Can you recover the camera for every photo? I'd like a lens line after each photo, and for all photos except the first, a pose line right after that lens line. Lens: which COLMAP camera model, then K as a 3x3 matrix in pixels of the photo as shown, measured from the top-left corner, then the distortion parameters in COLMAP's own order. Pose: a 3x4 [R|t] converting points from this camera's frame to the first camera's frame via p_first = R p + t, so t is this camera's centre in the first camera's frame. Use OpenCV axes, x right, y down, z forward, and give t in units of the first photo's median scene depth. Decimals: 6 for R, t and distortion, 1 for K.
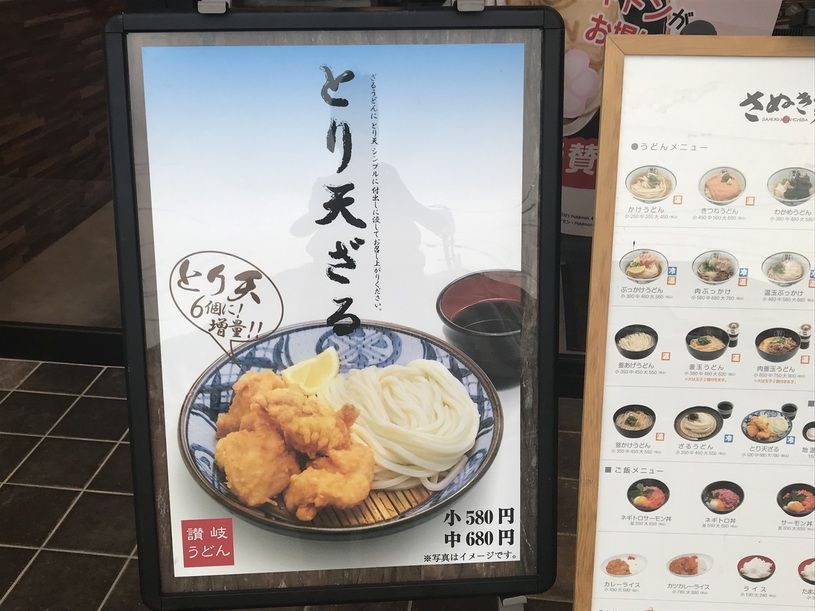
lens RADIAL K [[879.7, 0, 407.5], [0, 879.7, 305.5], [0, 0, 1]] dist [0.068304, -0.047578]
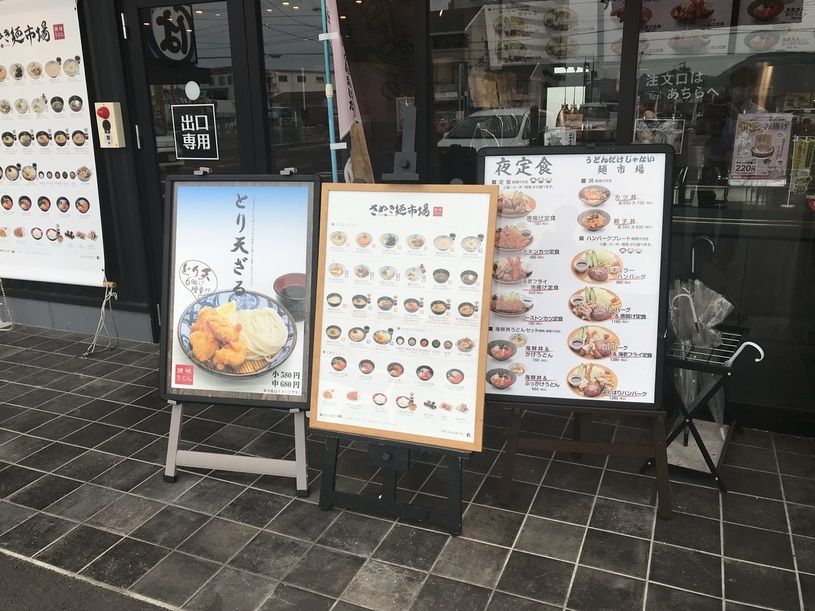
lens RADIAL K [[673.7, 0, 405.5], [0, 673.7, 293.7], [0, 0, 1]] dist [0.033343, -0.006900]
pose [[0.962994, 0.047606, -0.265286, 0.921579], [-0.090165, 0.984469, -0.150636, 0.282644], [0.253994, 0.168981, 0.952330, -0.754696]]
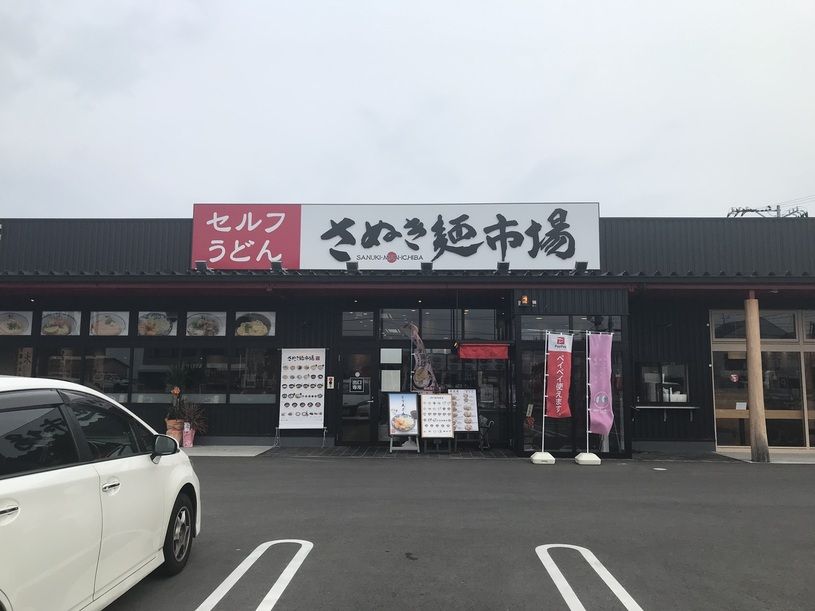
lens RADIAL K [[673.7, 0, 405.5], [0, 673.7, 293.7], [0, 0, 1]] dist [0.033343, -0.006900]
pose [[0.994398, 0.016832, 0.104348, -1.137122], [0.040637, 0.850476, -0.524442, 3.830591], [-0.097573, 0.525745, 0.845028, -8.601509]]
